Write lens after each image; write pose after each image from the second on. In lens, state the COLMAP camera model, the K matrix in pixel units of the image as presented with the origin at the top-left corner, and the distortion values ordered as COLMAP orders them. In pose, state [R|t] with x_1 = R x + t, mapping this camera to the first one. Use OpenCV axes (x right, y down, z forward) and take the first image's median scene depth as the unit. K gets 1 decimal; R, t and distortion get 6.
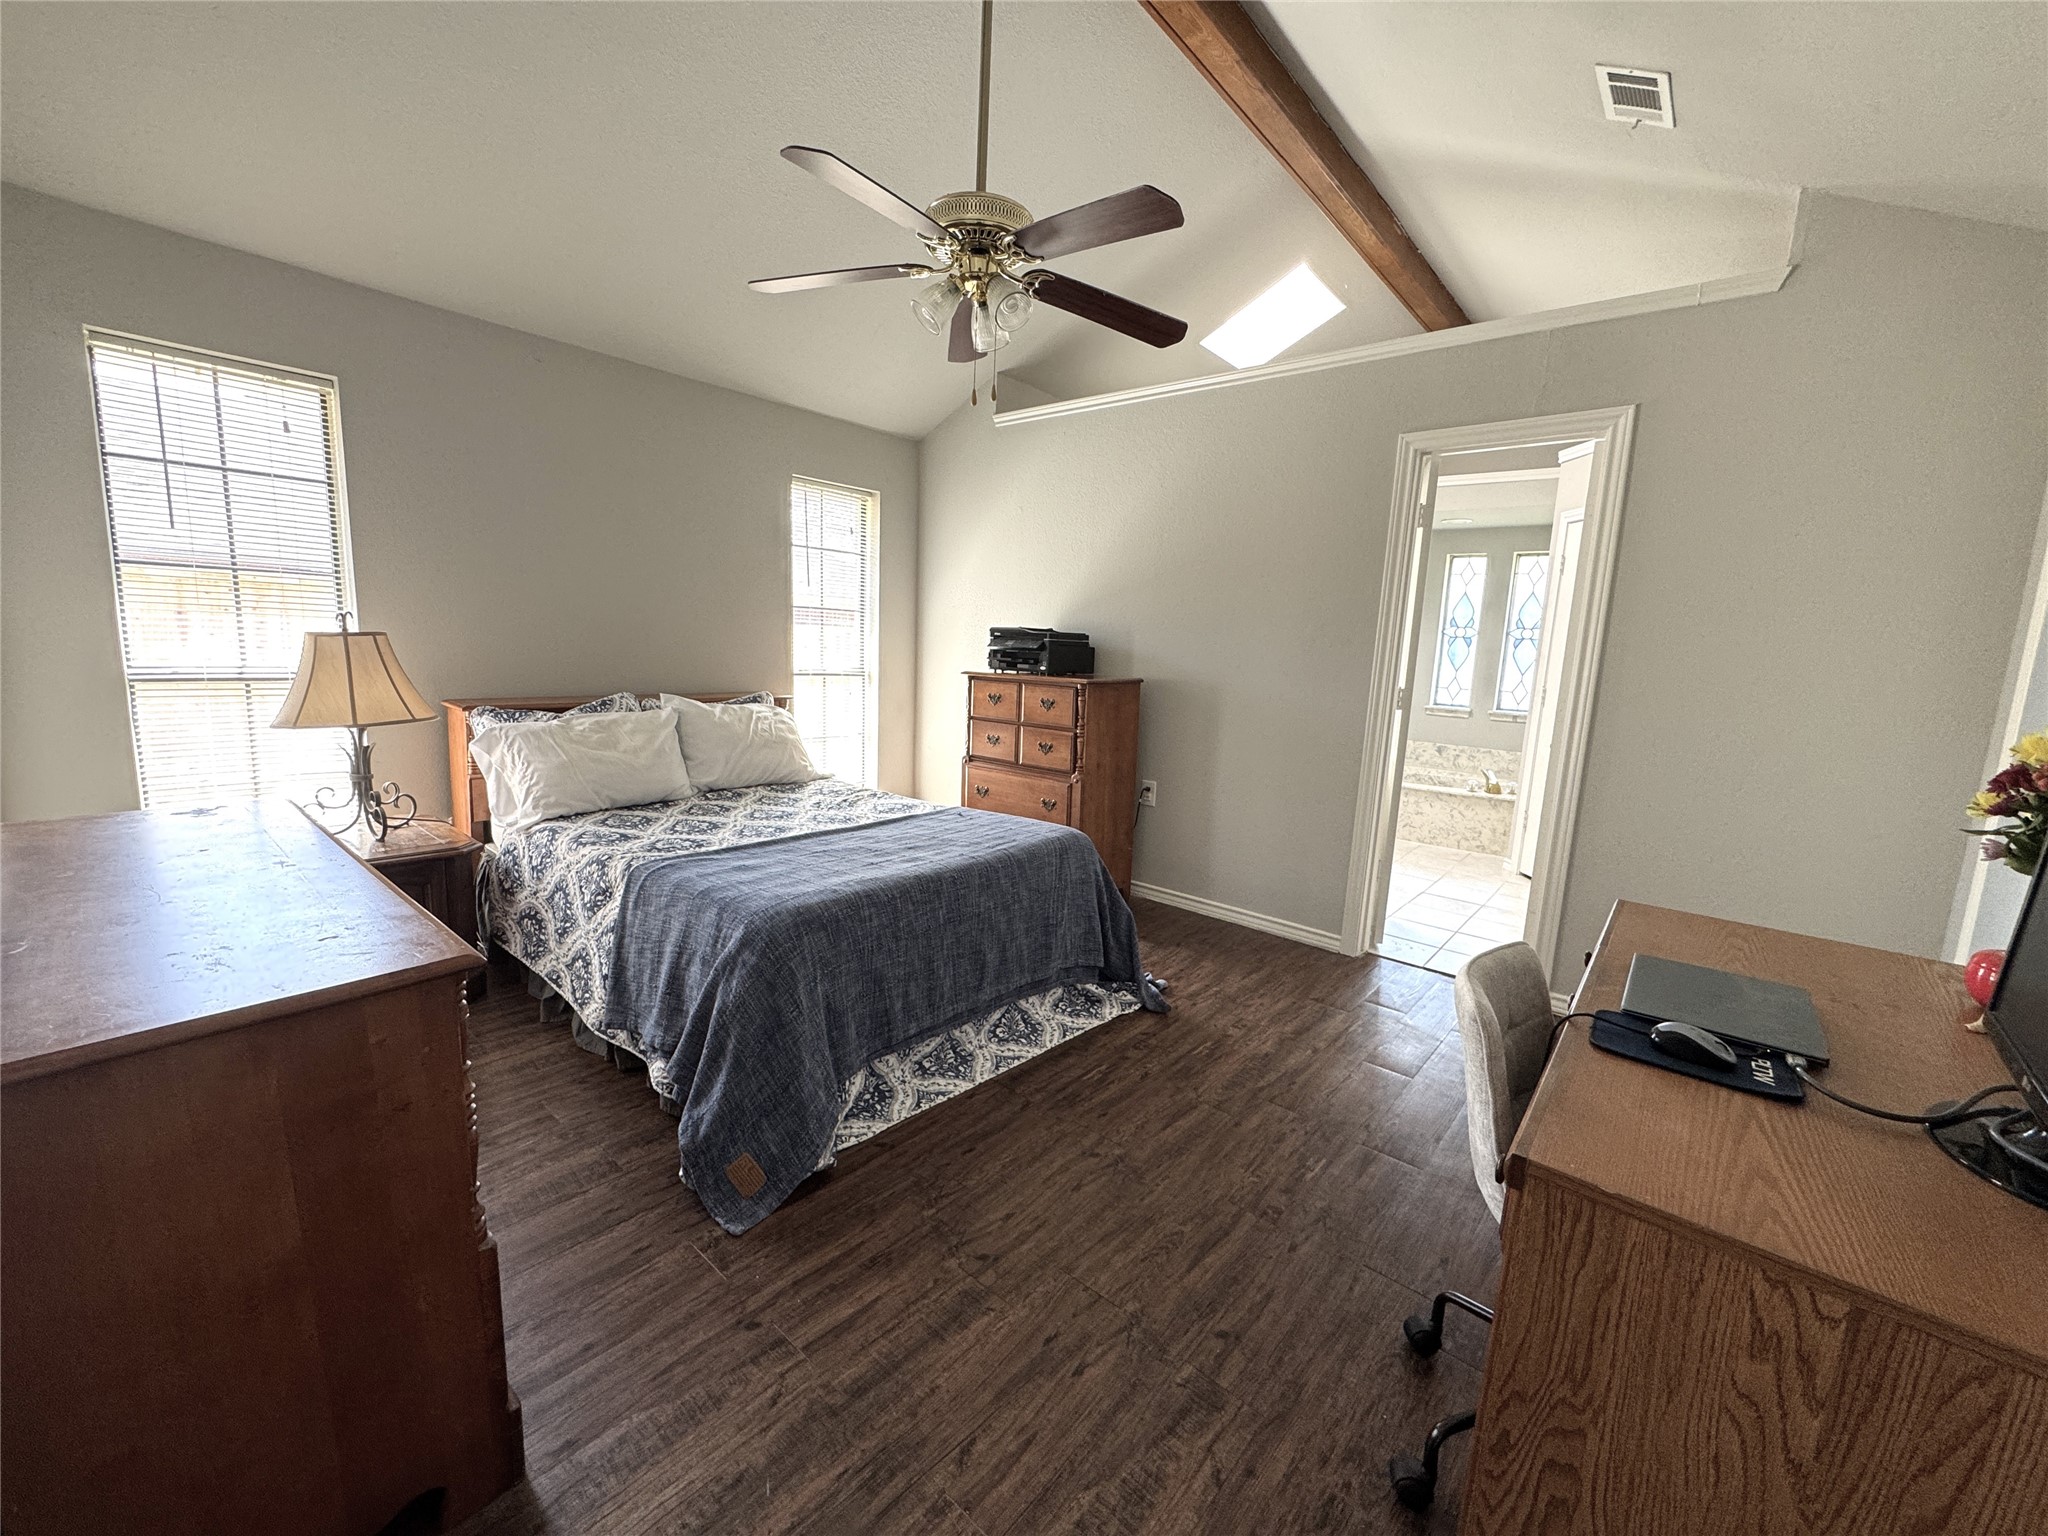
lens RADIAL K [[818.0, 0, 1027.2], [0, 818.0, 763.6], [0, 0, 1]] dist [-0.000341, 0.000069]
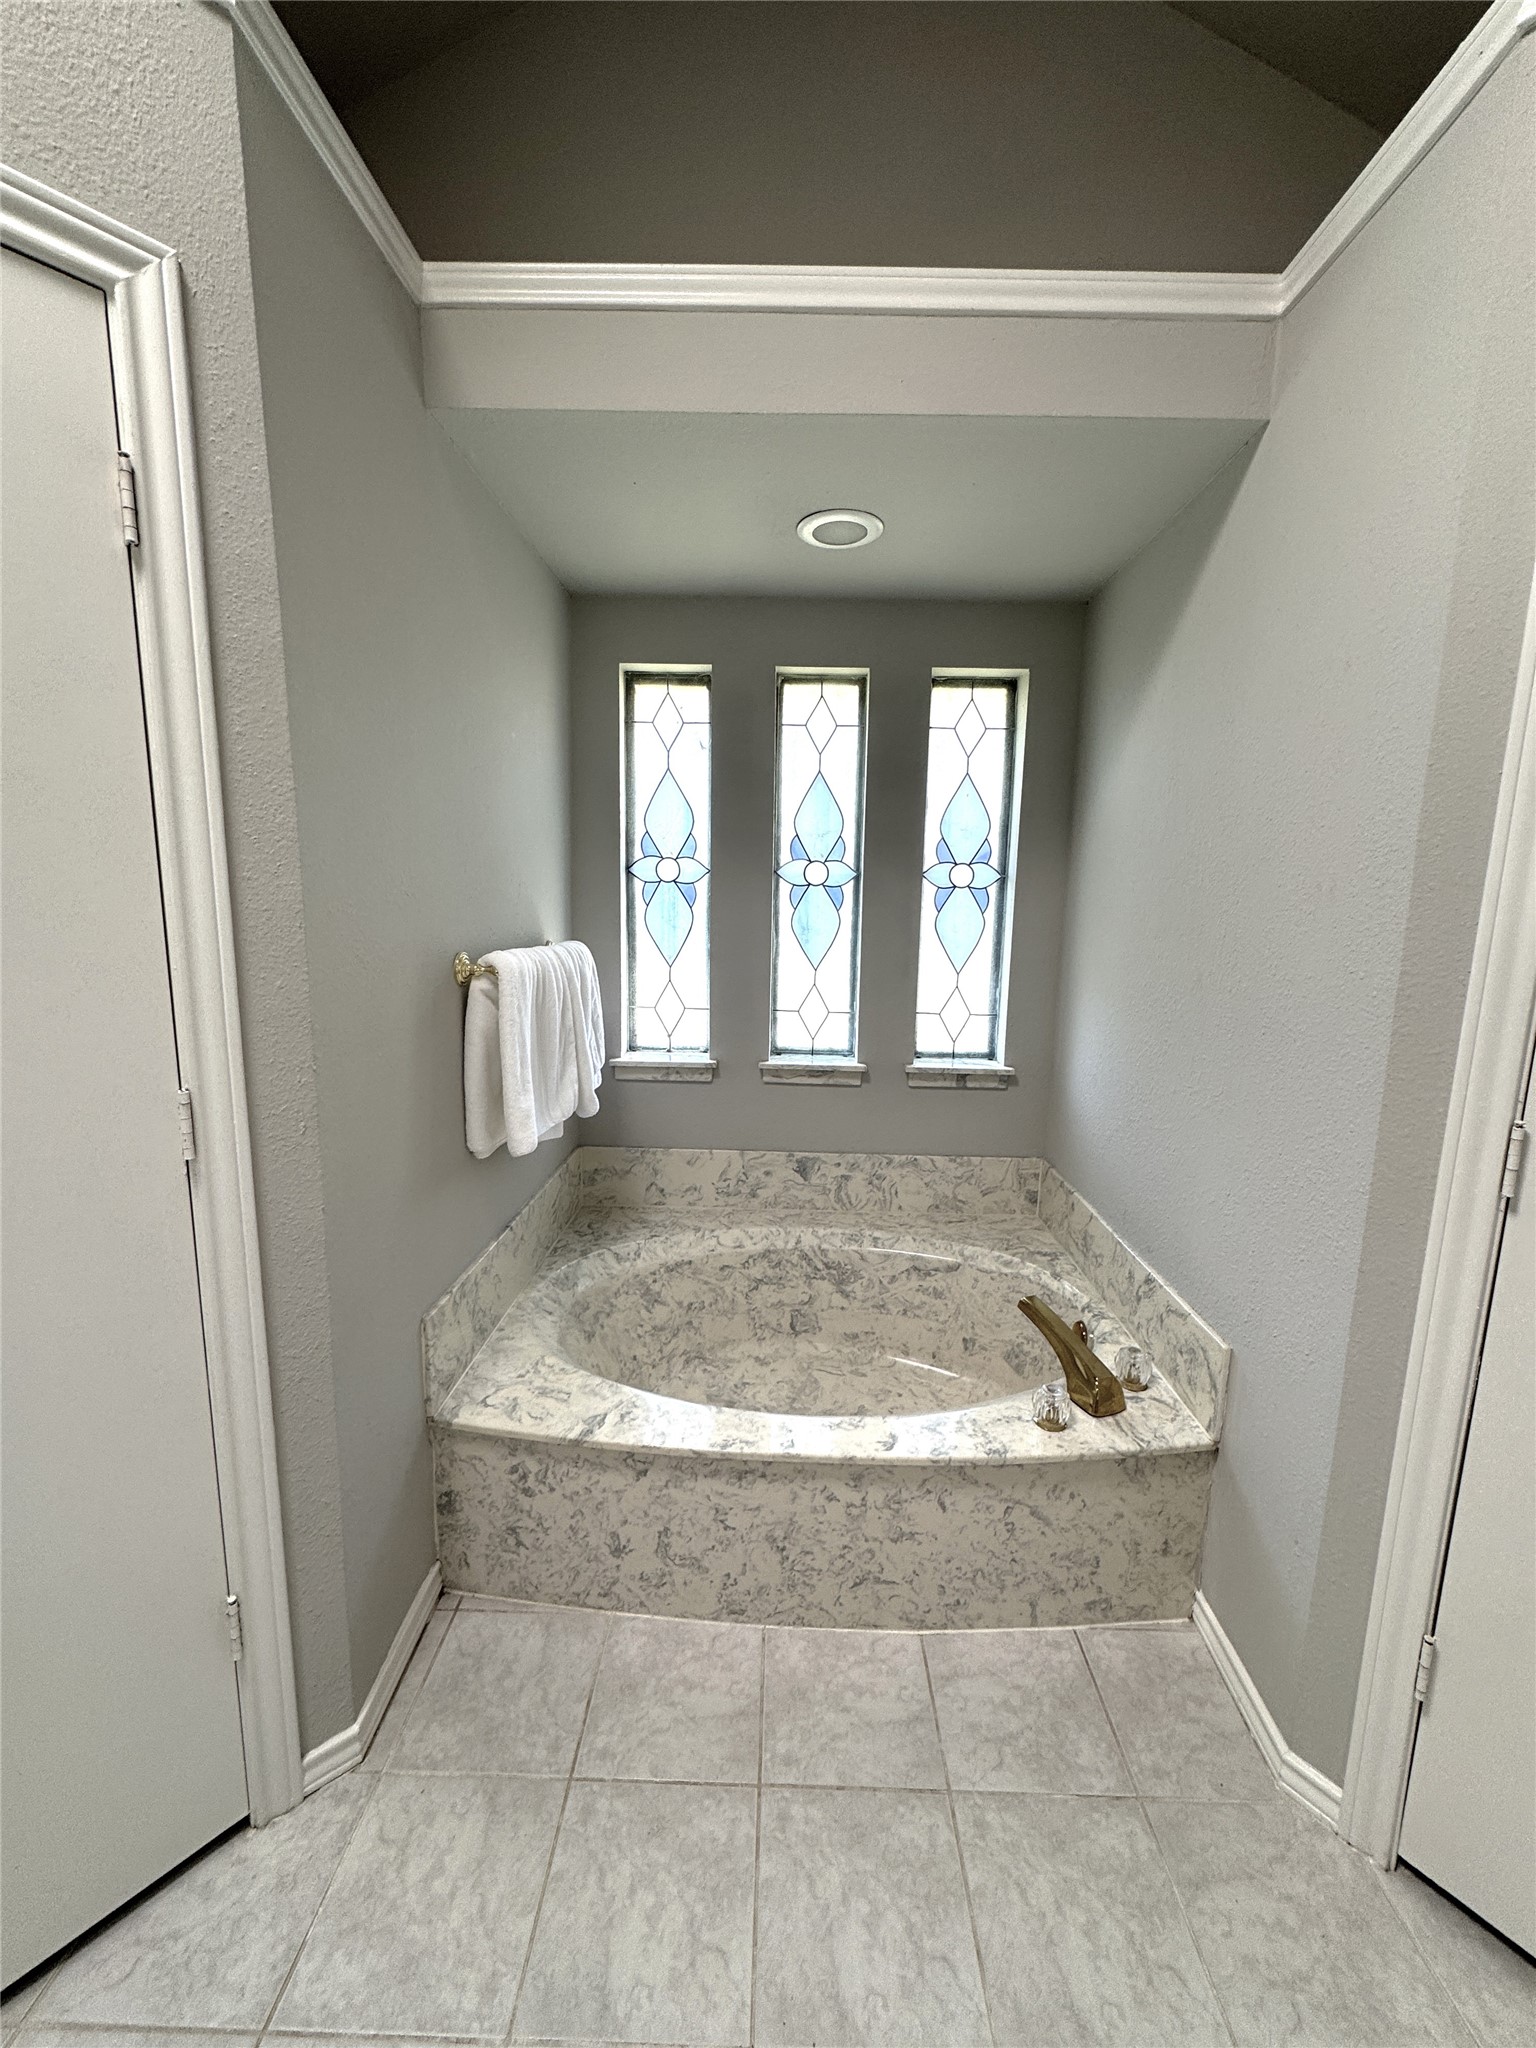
lens RADIAL K [[818.0, 0, 769.7], [0, 818.0, 1019.7], [0, 0, 1]] dist [-0.000341, 0.000069]
pose [[0.780130, -0.119935, 0.614013, 0.265691], [0.109355, 0.992484, 0.054922, -0.117611], [-0.615985, 0.024300, 0.787383, 0.723871]]
